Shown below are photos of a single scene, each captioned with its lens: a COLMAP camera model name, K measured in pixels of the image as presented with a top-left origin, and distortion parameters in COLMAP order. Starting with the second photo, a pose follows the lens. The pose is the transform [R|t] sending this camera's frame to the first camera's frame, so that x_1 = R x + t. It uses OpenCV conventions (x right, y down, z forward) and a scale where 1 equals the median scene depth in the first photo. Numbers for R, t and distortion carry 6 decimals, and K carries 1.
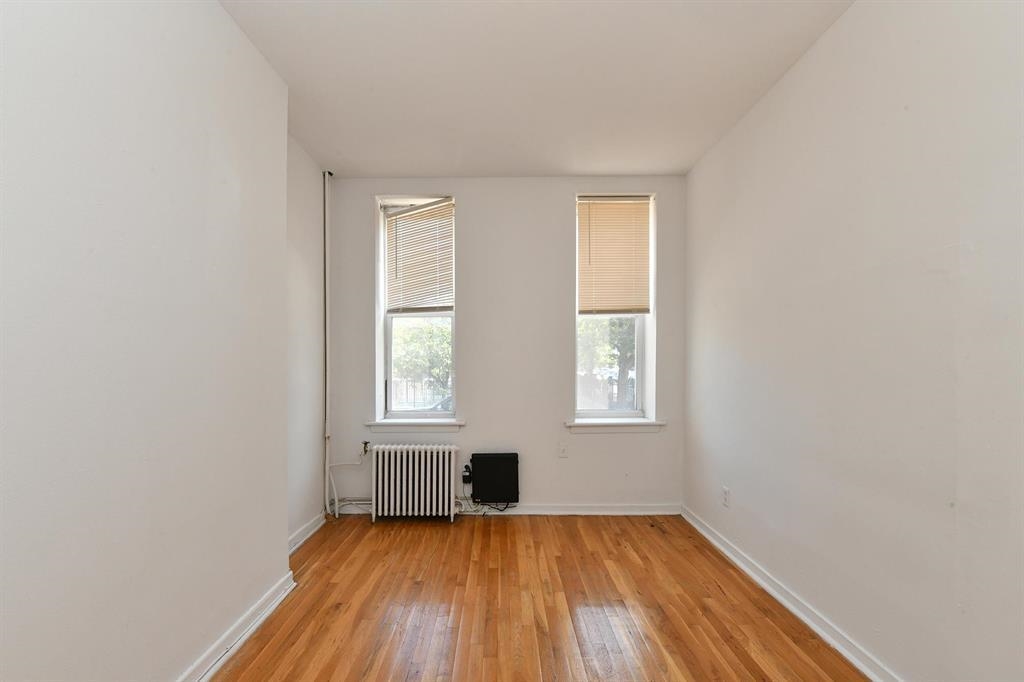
lens RADIAL K [[426.7, 0, 502.5], [0, 426.7, 362.8], [0, 0, 1]] dist [-0.016823, -0.000237]
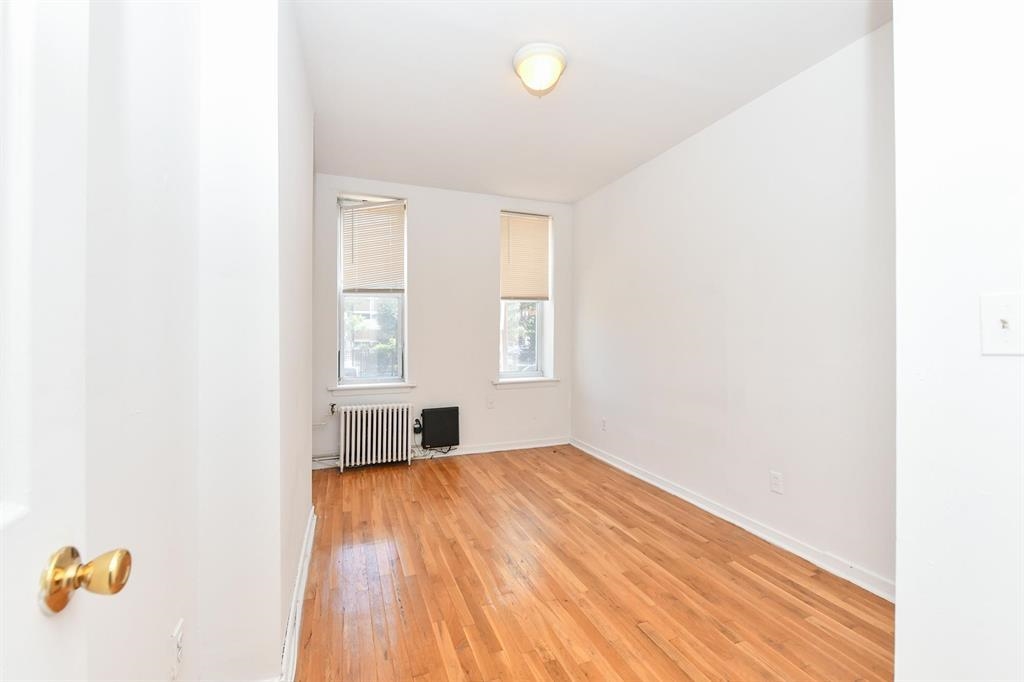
lens RADIAL K [[415.5, 0, 510.1], [0, 415.5, 334.1], [0, 0, 1]] dist [-0.013140, -0.000395]
pose [[0.929433, 0.004476, 0.368963, -0.289014], [-0.001887, 0.999971, -0.007379, 0.003334], [-0.368986, 0.006162, 0.929415, -0.223529]]
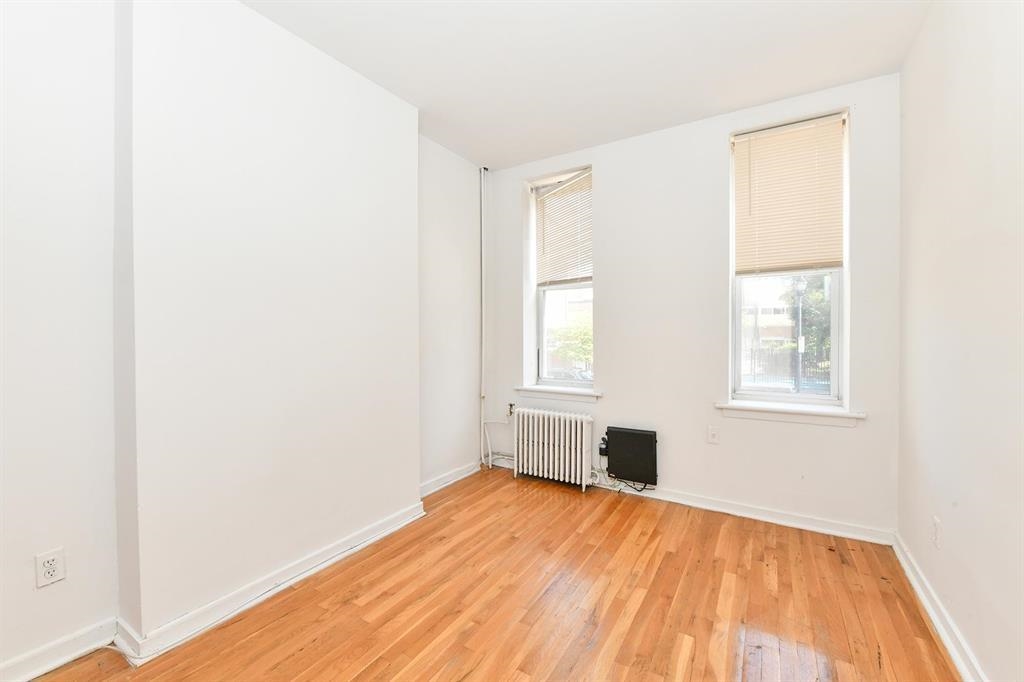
lens RADIAL K [[415.5, 0, 510.1], [0, 415.5, 334.1], [0, 0, 1]] dist [-0.013140, -0.000395]
pose [[0.848944, 0.003873, -0.528469, 0.246832], [-0.003221, 0.999992, 0.002154, 0.000897], [0.528473, -0.000127, 0.848950, 0.078124]]
